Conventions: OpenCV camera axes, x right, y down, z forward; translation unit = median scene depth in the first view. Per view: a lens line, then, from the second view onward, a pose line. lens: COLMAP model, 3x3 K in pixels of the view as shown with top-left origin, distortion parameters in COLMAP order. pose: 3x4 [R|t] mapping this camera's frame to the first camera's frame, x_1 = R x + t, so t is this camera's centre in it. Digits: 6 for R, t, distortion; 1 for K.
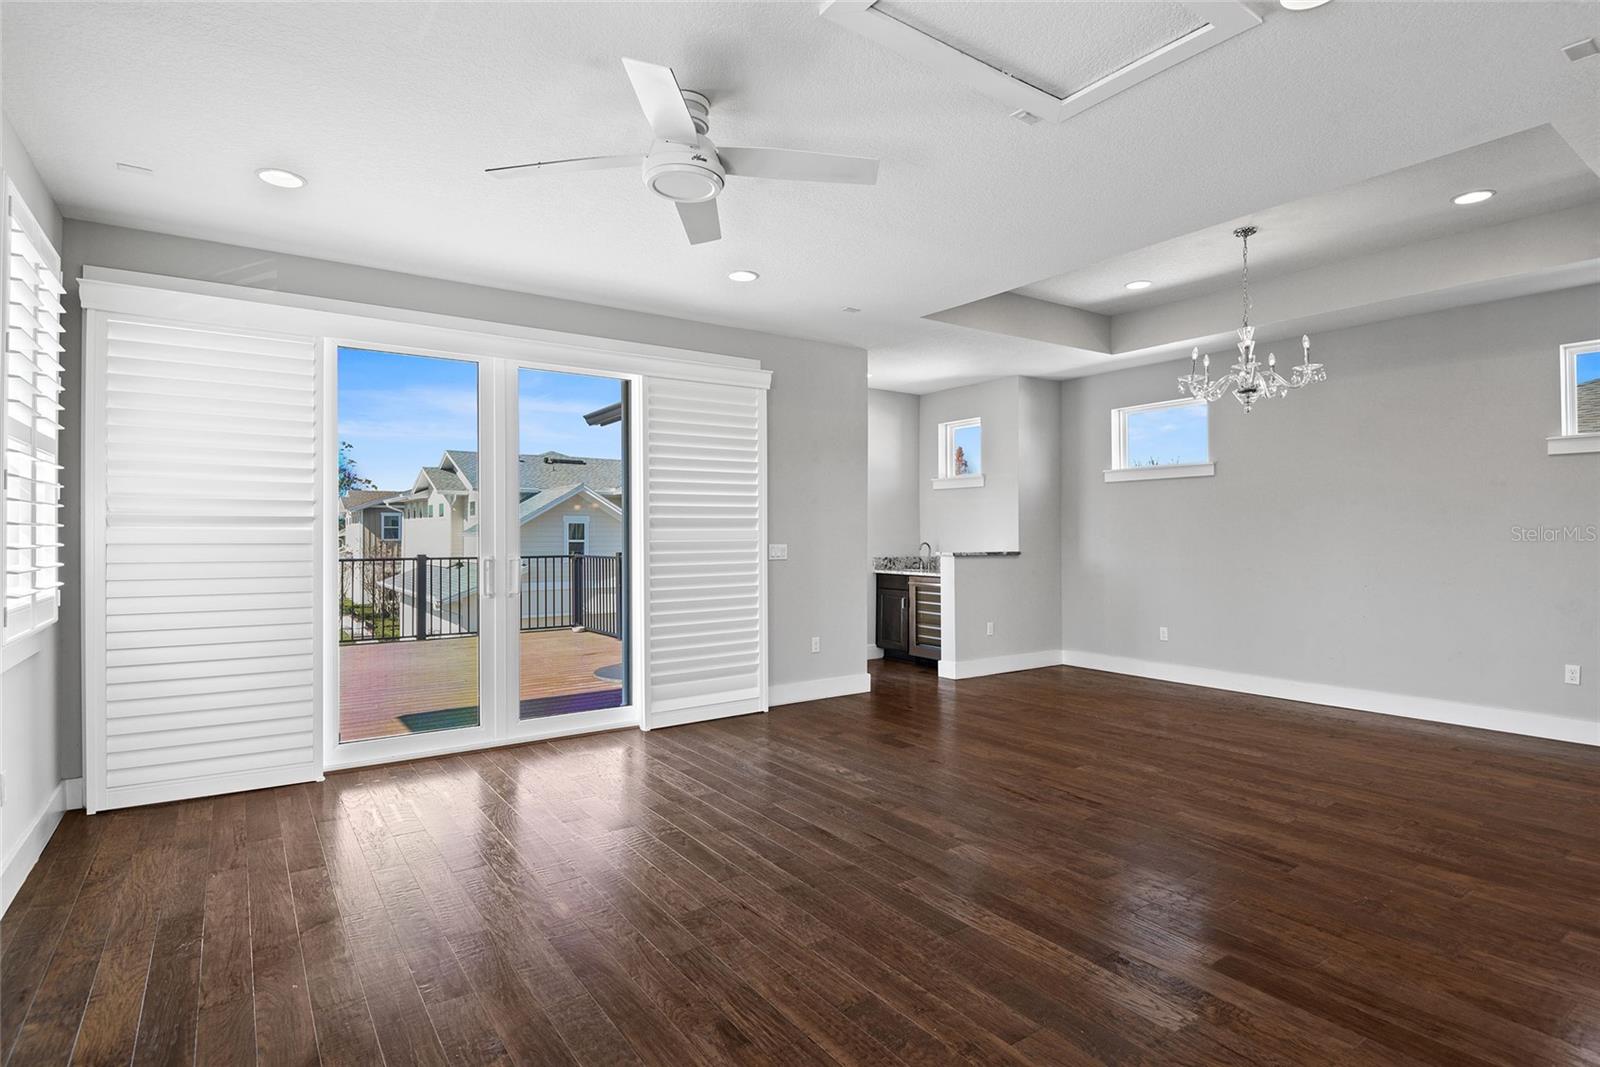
lens RADIAL K [[796.5, 0, 800.4], [0, 796.5, 530.1], [0, 0, 1]] dist [-0.004538, -0.007419]
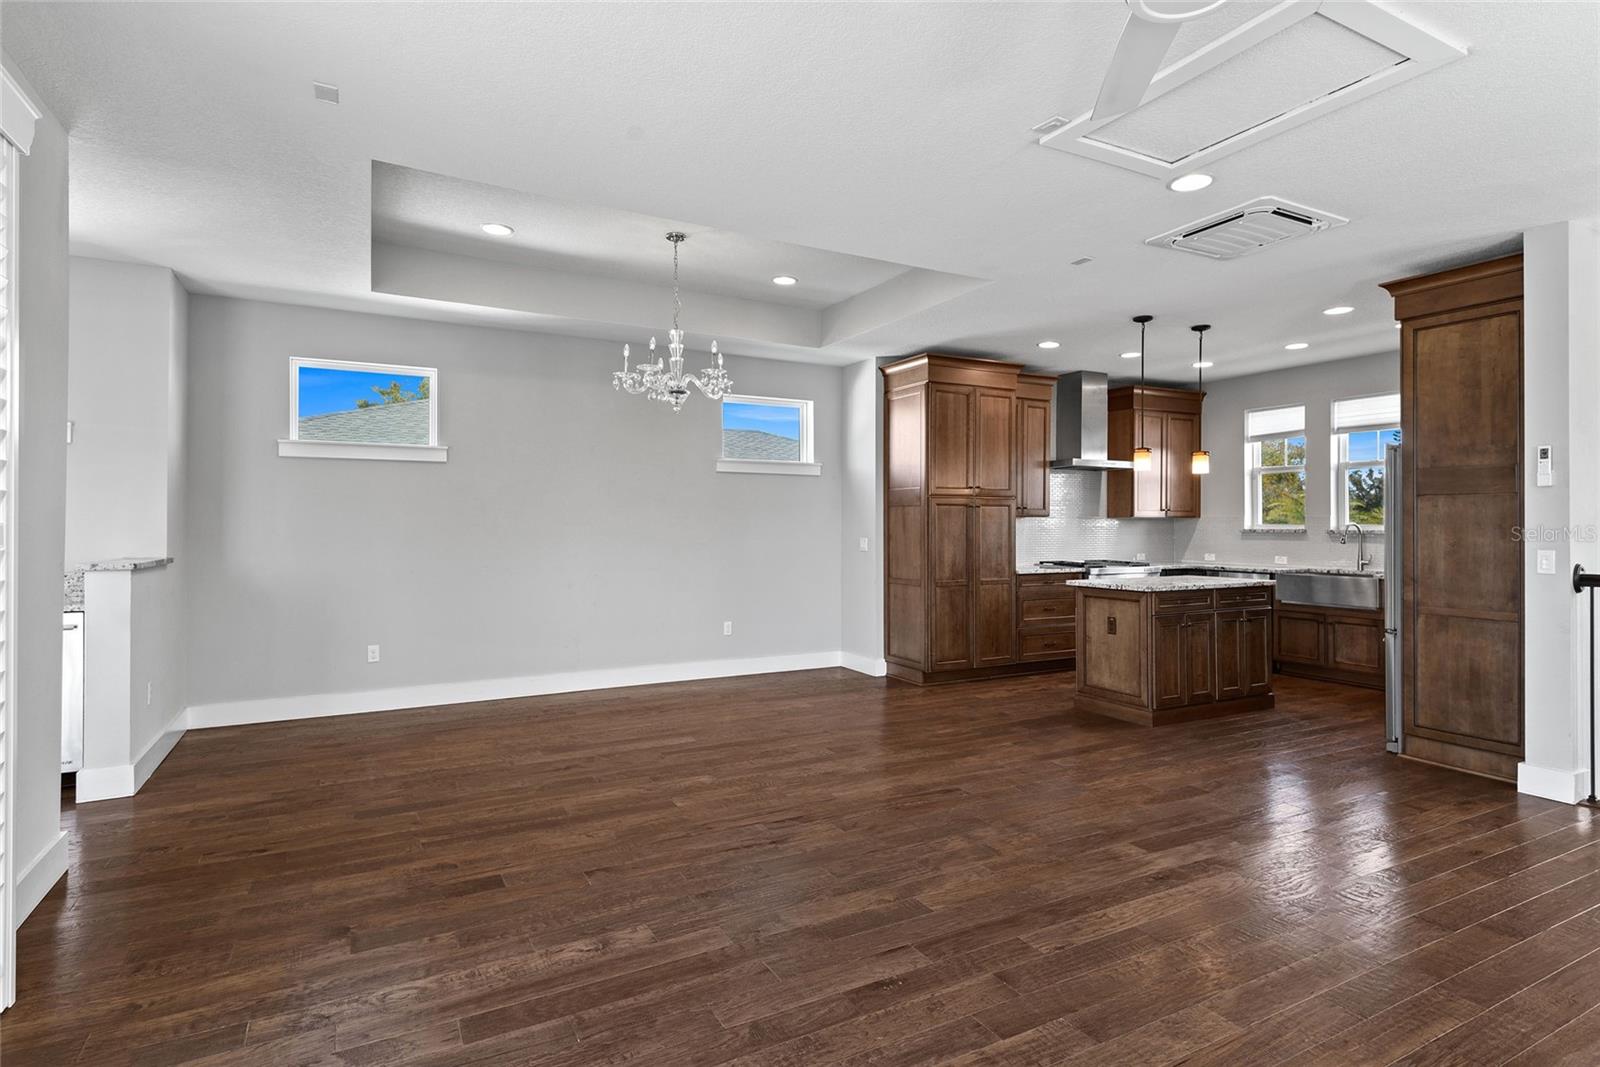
lens RADIAL K [[825.2, 0, 797.4], [0, 825.2, 518.2], [0, 0, 1]] dist [0.022308, -0.008177]
pose [[0.120592, 0.008961, 0.992662, -0.528948], [-0.005509, 0.999950, -0.008357, -0.002101], [-0.992687, -0.004460, 0.120636, 0.780173]]
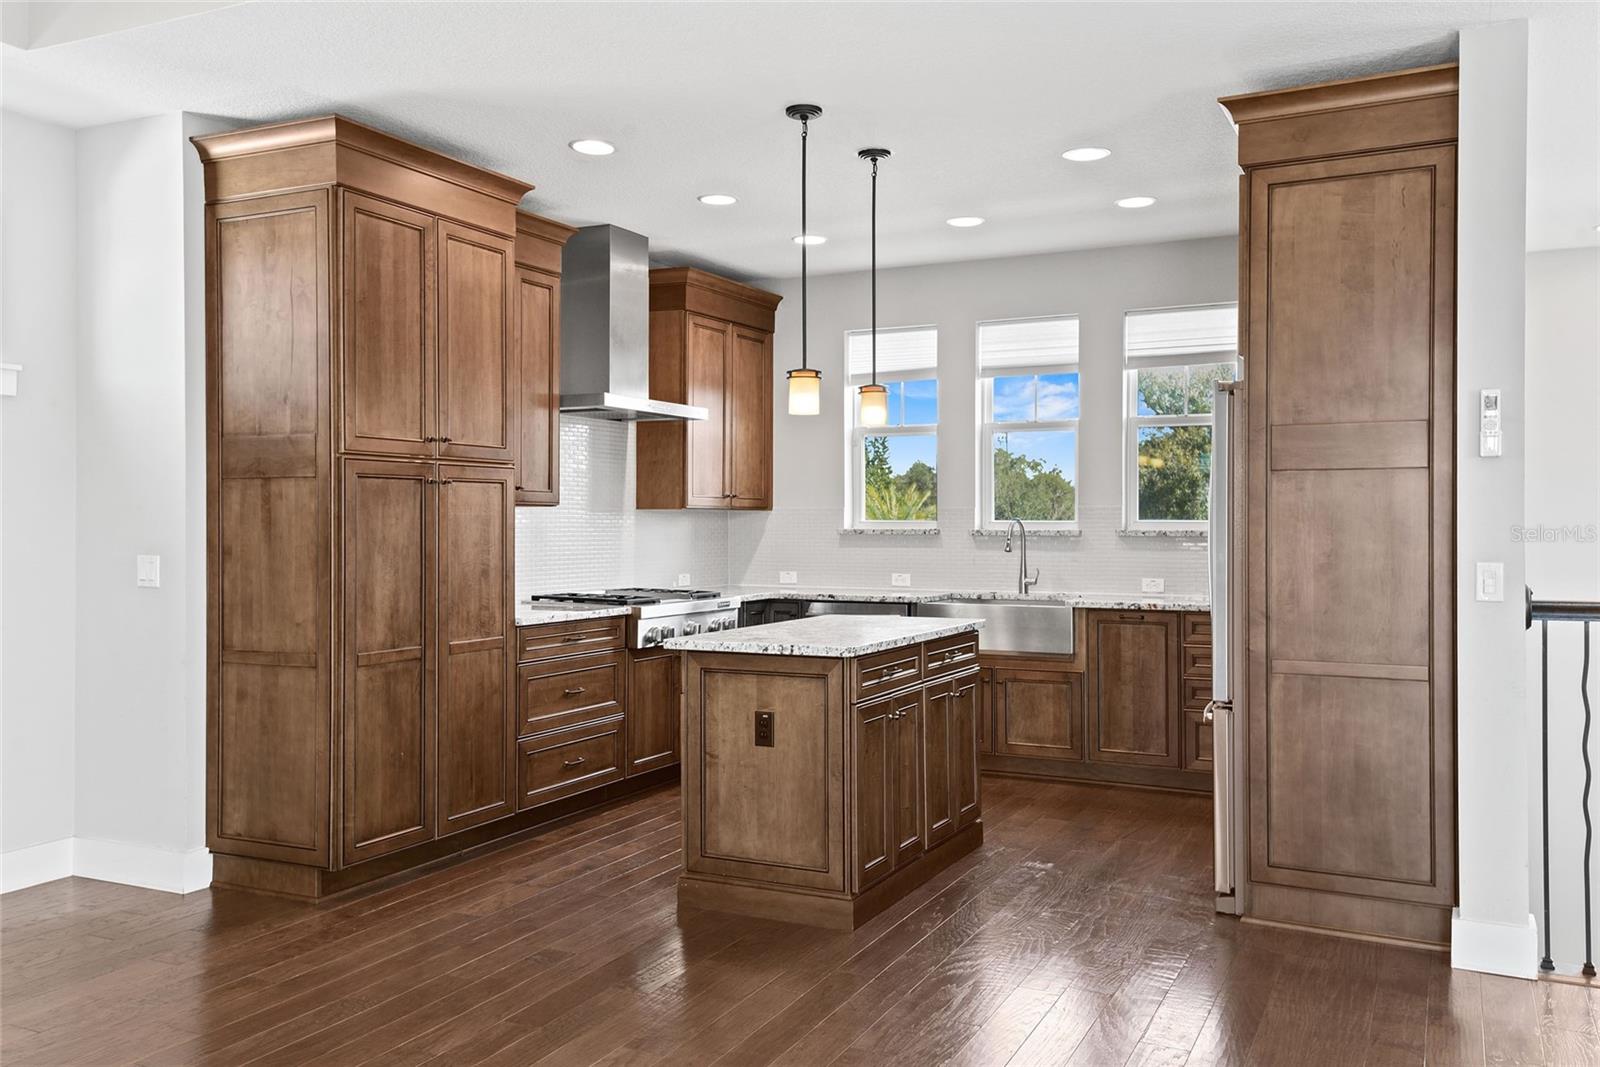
lens RADIAL K [[1312.2, 0, 803.8], [0, 1312.2, 521.6], [0, 0, 1]] dist [0.068993, -0.019575]
pose [[-0.480692, 0.002910, 0.876885, -0.070056], [-0.002131, 0.999988, -0.004486, -0.001068], [-0.876887, -0.004026, -0.480679, 0.904497]]
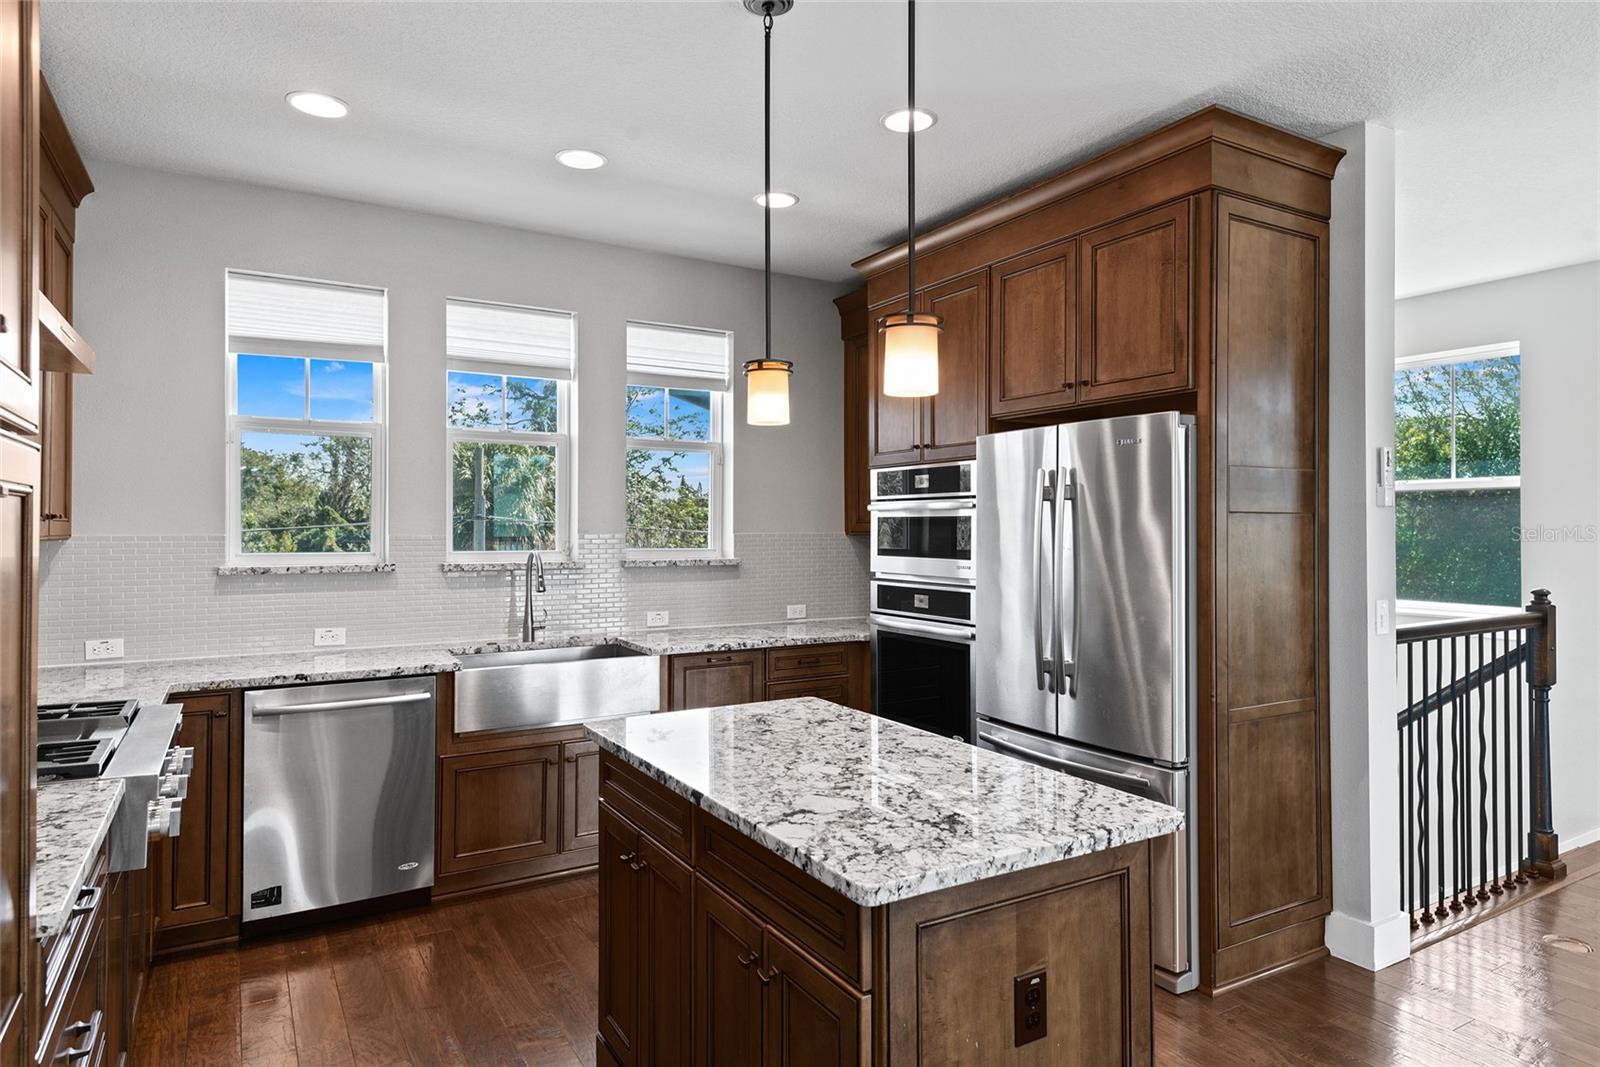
lens RADIAL K [[939.6, 0, 801.2], [0, 939.6, 523.7], [0, 0, 1]] dist [0.033886, -0.004072]
pose [[-0.997647, 0.001052, 0.068554, 0.895628], [0.000451, 0.999961, -0.008780, -0.030554], [-0.068560, -0.008728, -0.997609, 0.819693]]
